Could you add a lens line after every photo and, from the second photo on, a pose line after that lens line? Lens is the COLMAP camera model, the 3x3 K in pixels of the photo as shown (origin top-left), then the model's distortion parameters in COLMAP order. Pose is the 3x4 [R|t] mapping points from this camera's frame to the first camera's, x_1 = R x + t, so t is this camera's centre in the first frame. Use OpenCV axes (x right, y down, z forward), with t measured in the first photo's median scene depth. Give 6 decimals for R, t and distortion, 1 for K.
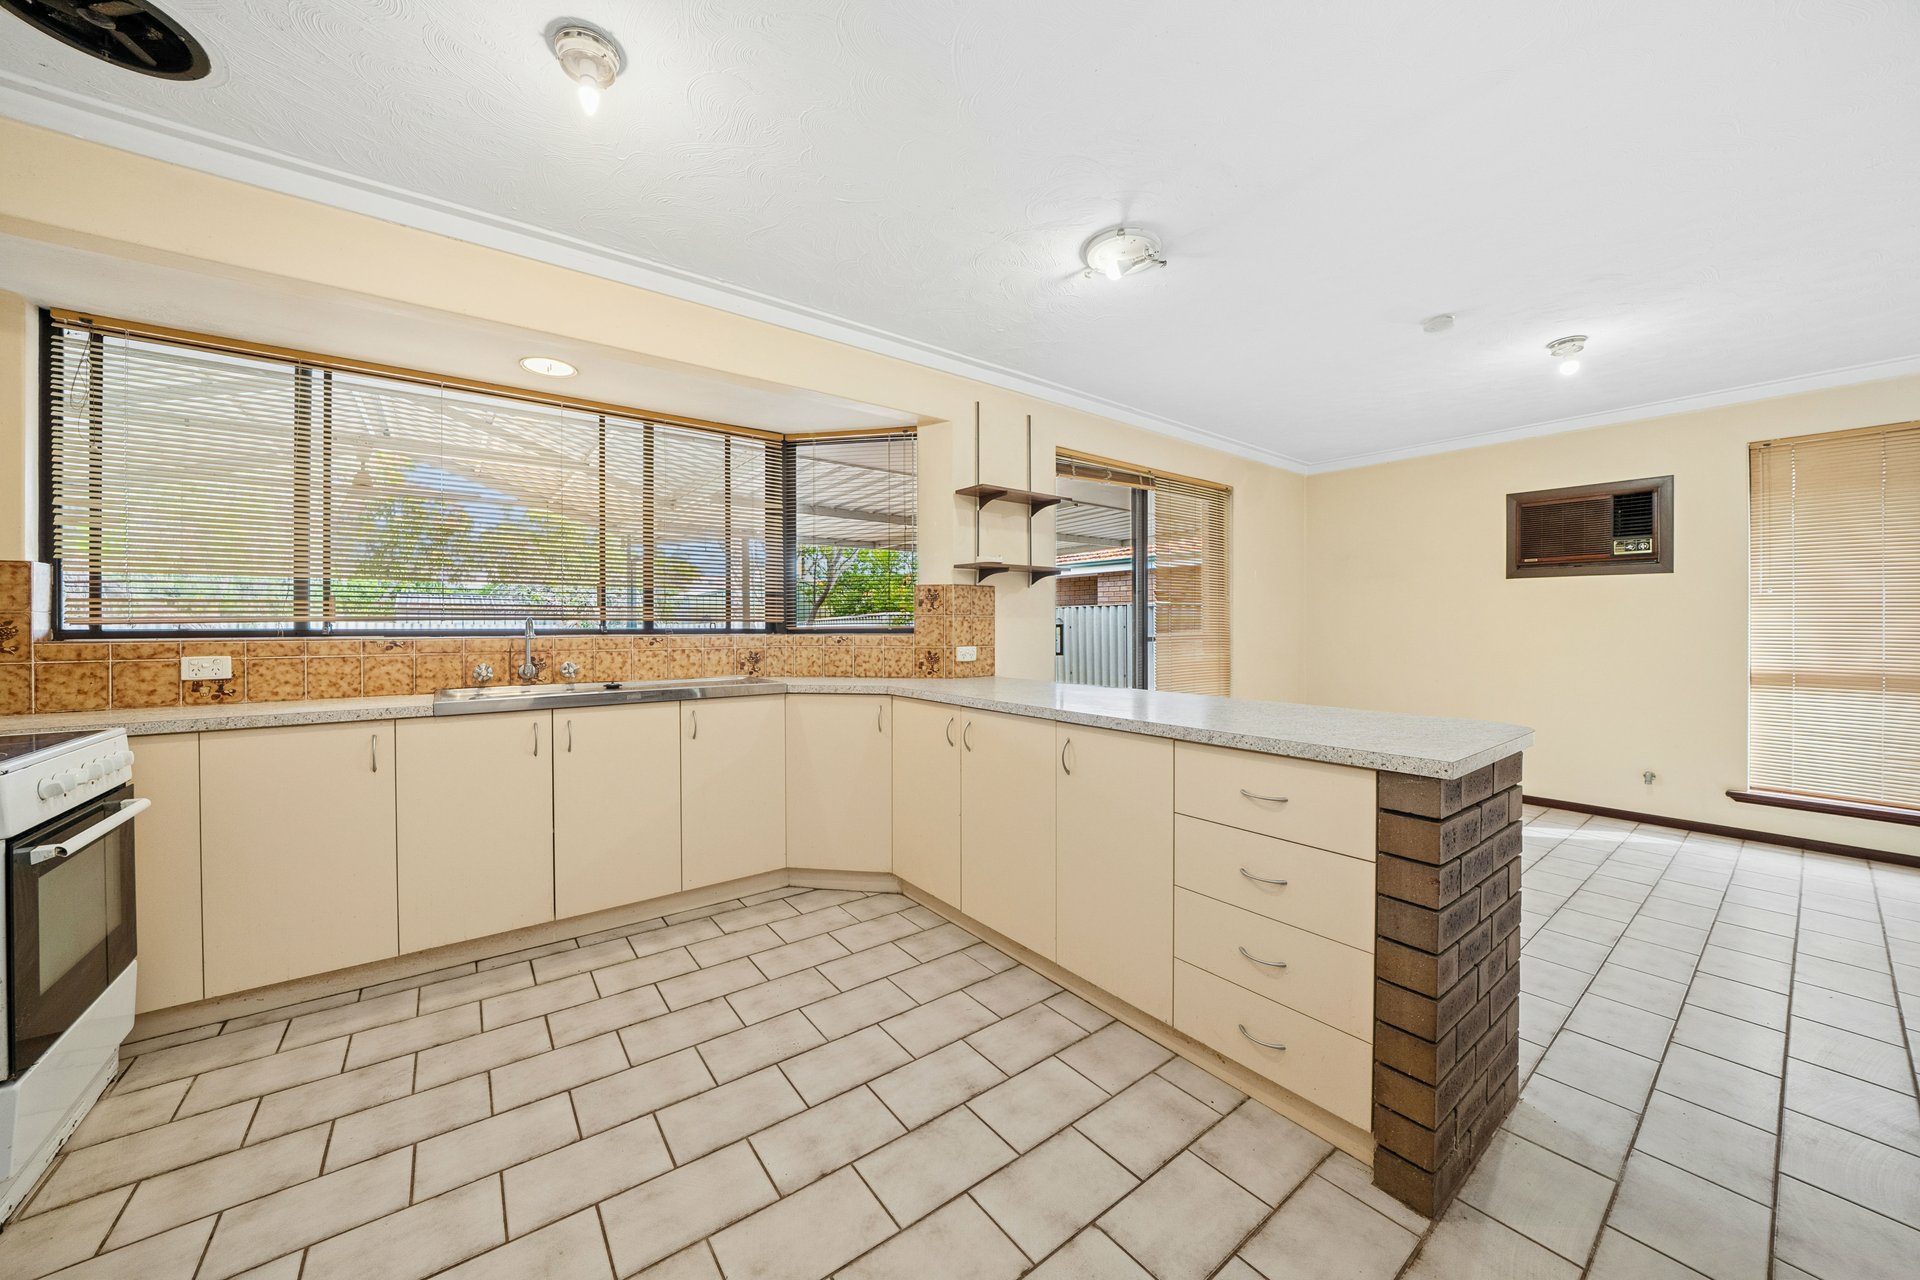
lens RADIAL K [[670.0, 0, 951.0], [0, 670.0, 629.2], [0, 0, 1]] dist [-0.025378, 0.002268]
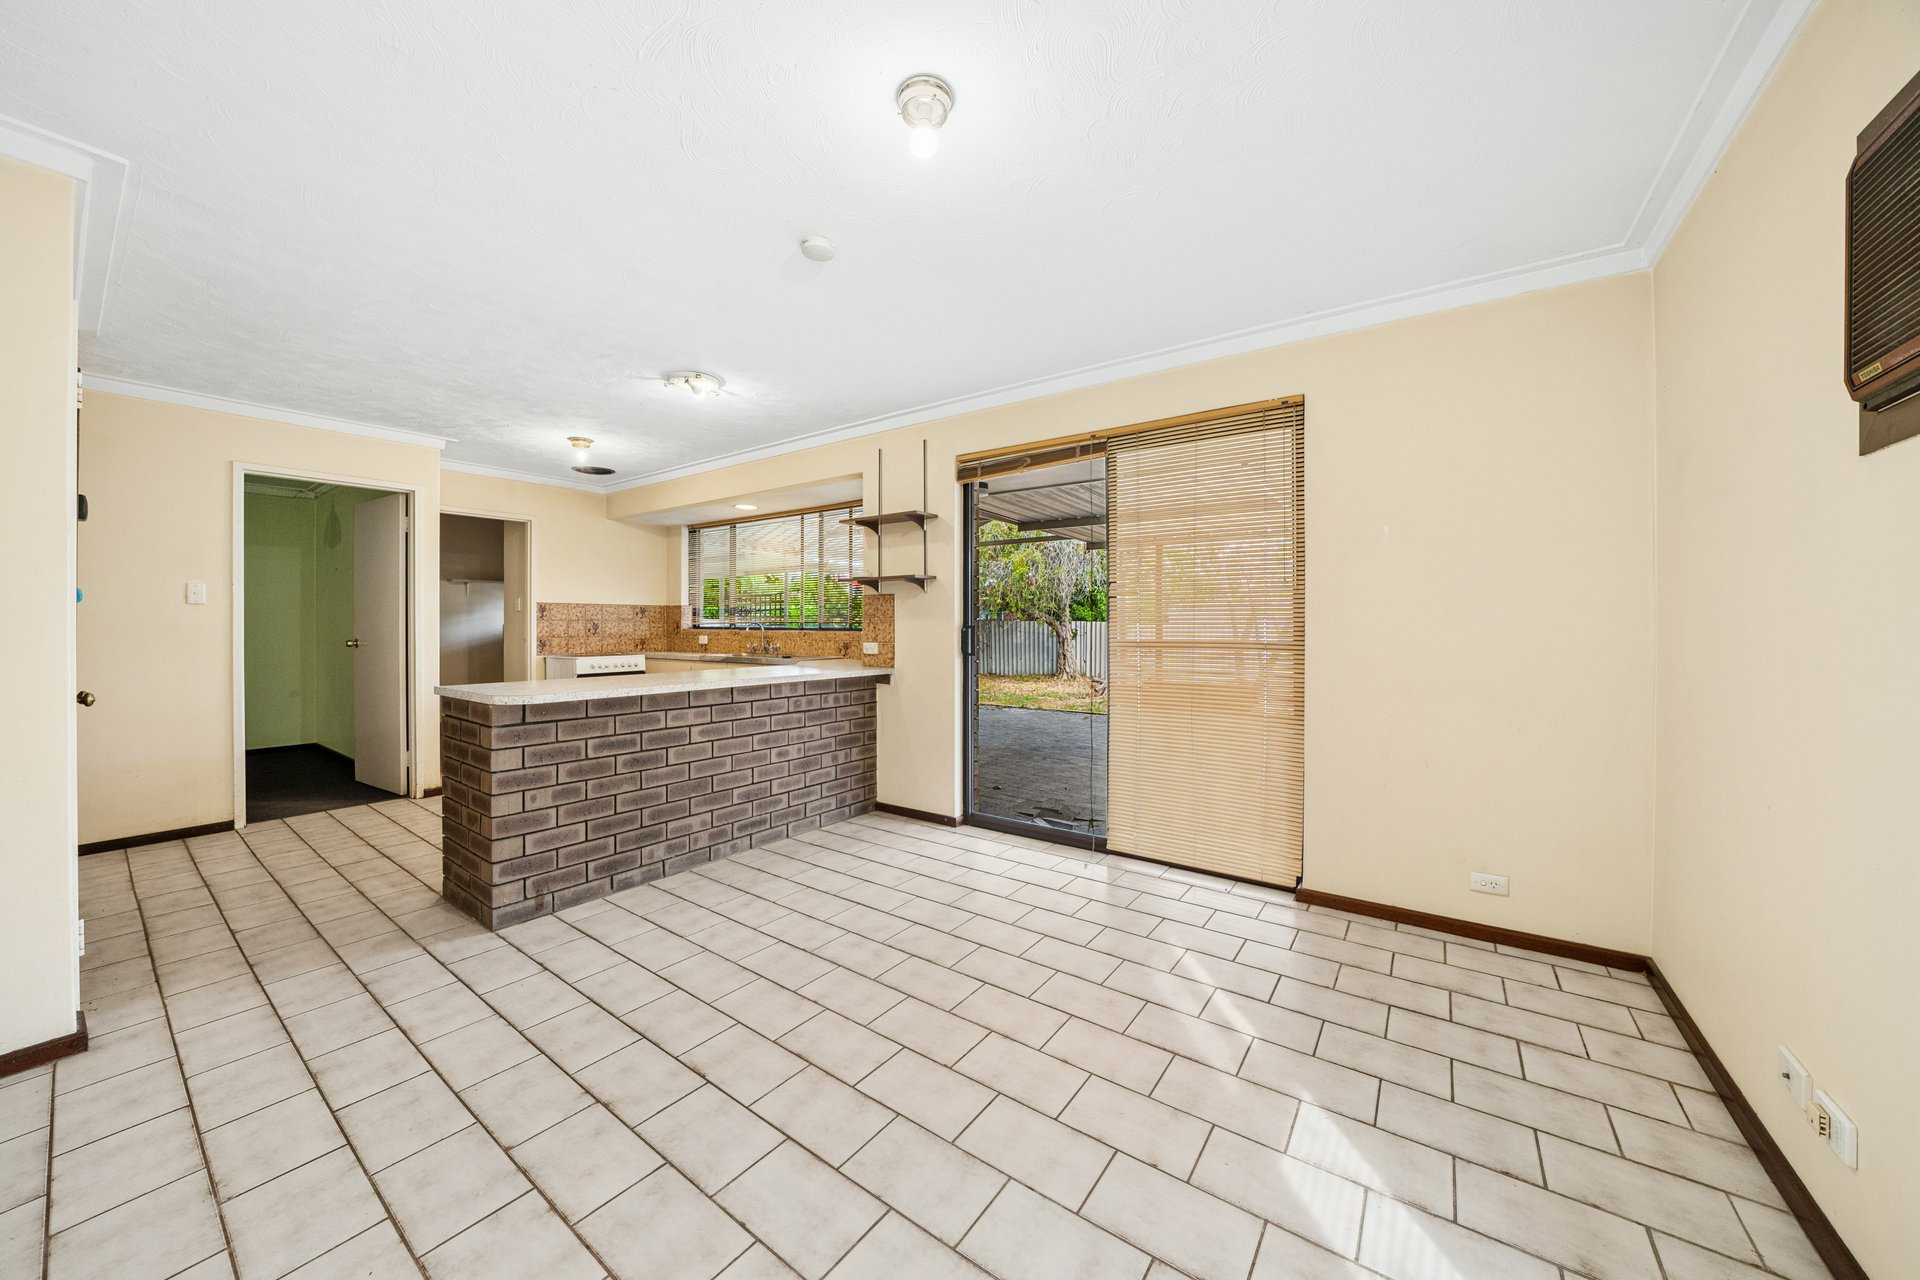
lens RADIAL K [[670.0, 0, 944.8], [0, 670.0, 628.4], [0, 0, 1]] dist [-0.025378, 0.002268]
pose [[0.291982, 0.006403, -0.956402, 1.686967], [-0.008785, 0.999953, 0.004013, -0.009943], [0.956383, 0.007230, 0.292025, 0.985180]]
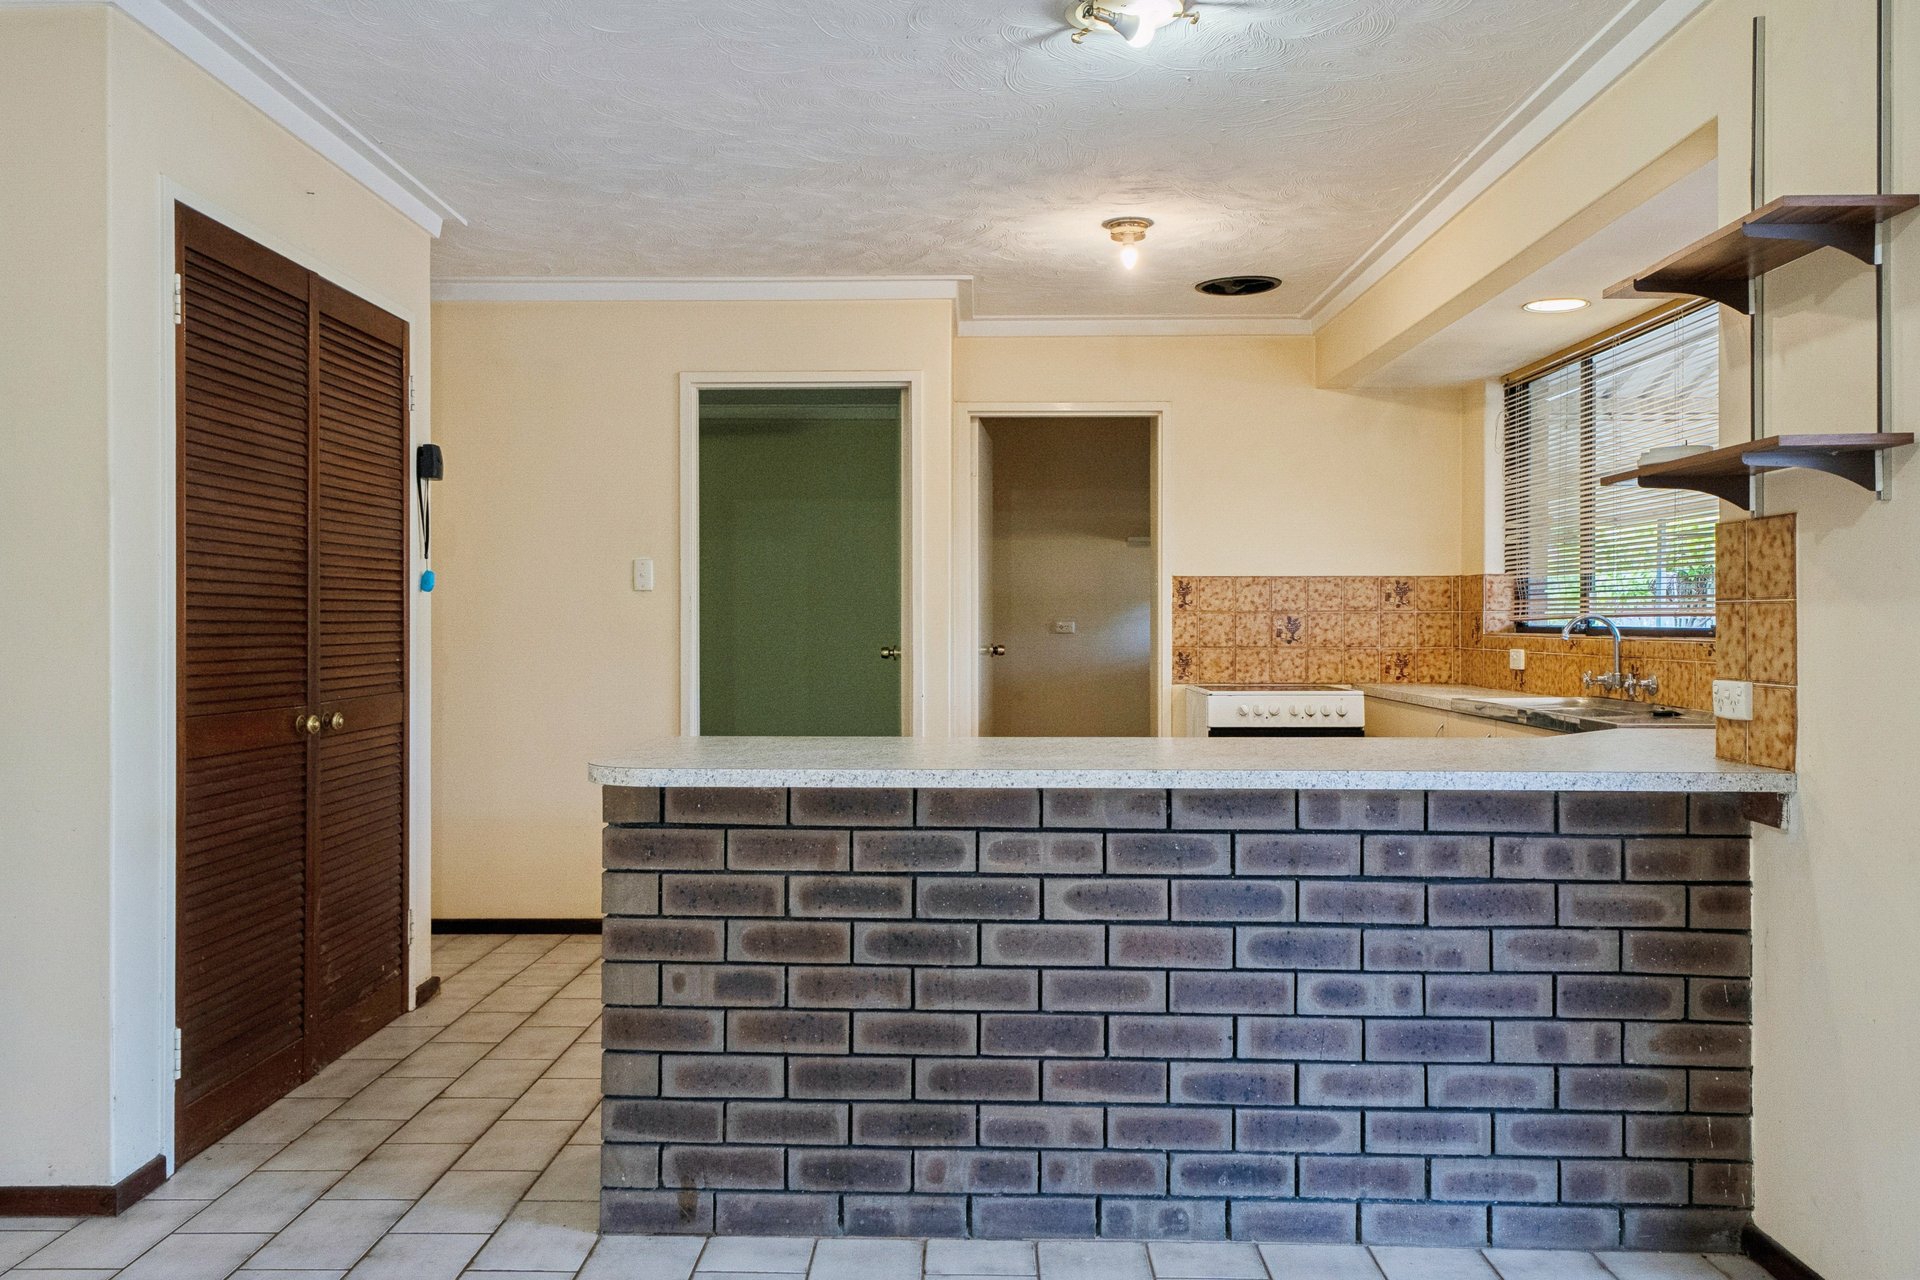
lens RADIAL K [[1414.5, 0, 952.7], [0, 1414.5, 628.9], [0, 0, 1]] dist [0.009044, 0.007227]
pose [[-0.616111, 0.005448, -0.787640, 1.220893], [-0.005685, 0.999919, 0.011364, -0.013602], [0.787639, 0.011479, -0.616030, 1.490636]]
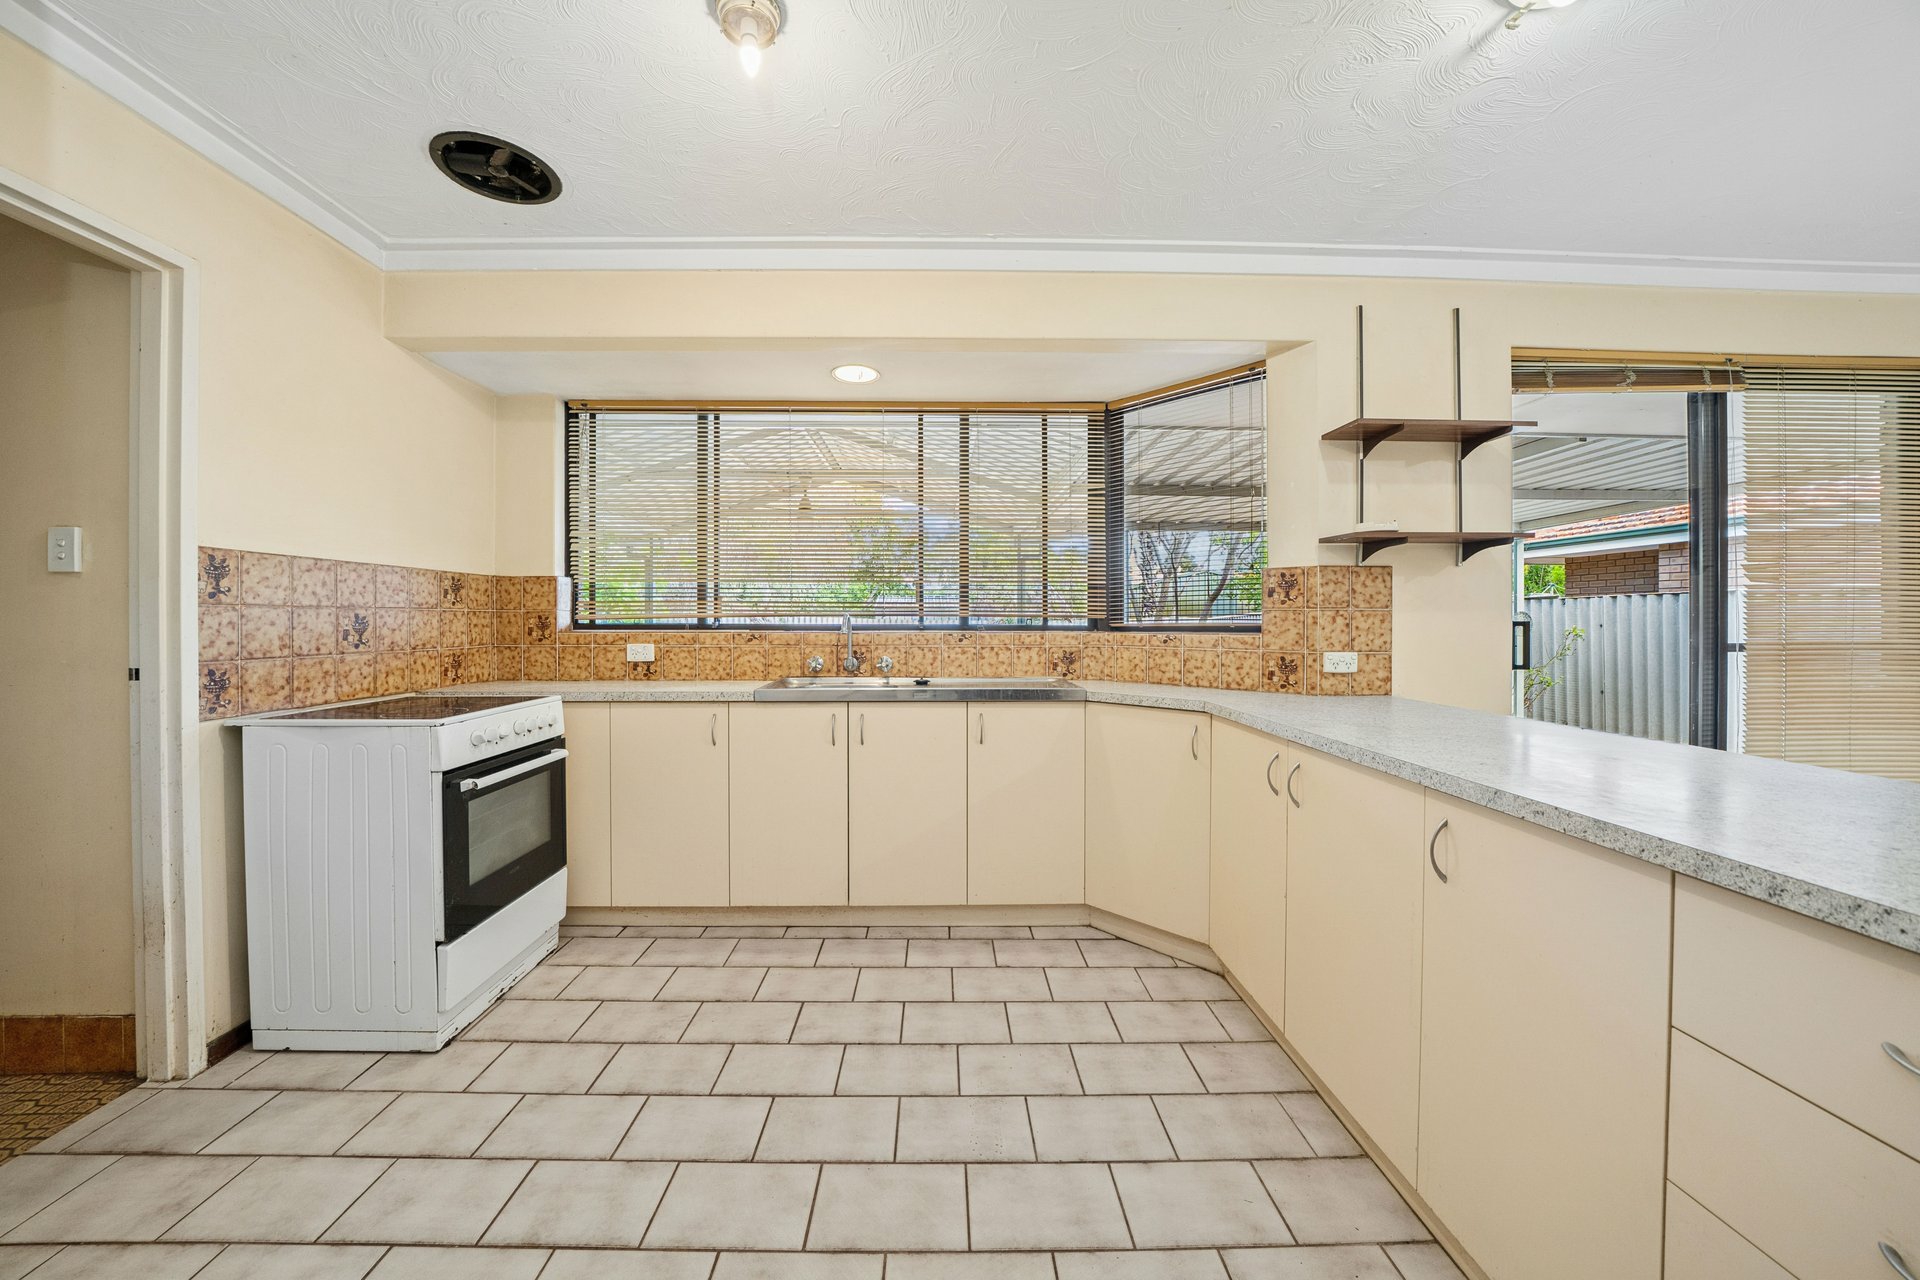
lens RADIAL K [[670.0, 0, 947.5], [0, 670.0, 625.1], [0, 0, 1]] dist [-0.025378, 0.002268]
pose [[0.806722, 0.005894, -0.590902, 0.133547], [-0.006359, 0.999979, 0.001293, -0.001551], [0.590898, 0.002714, 0.806742, 0.235193]]
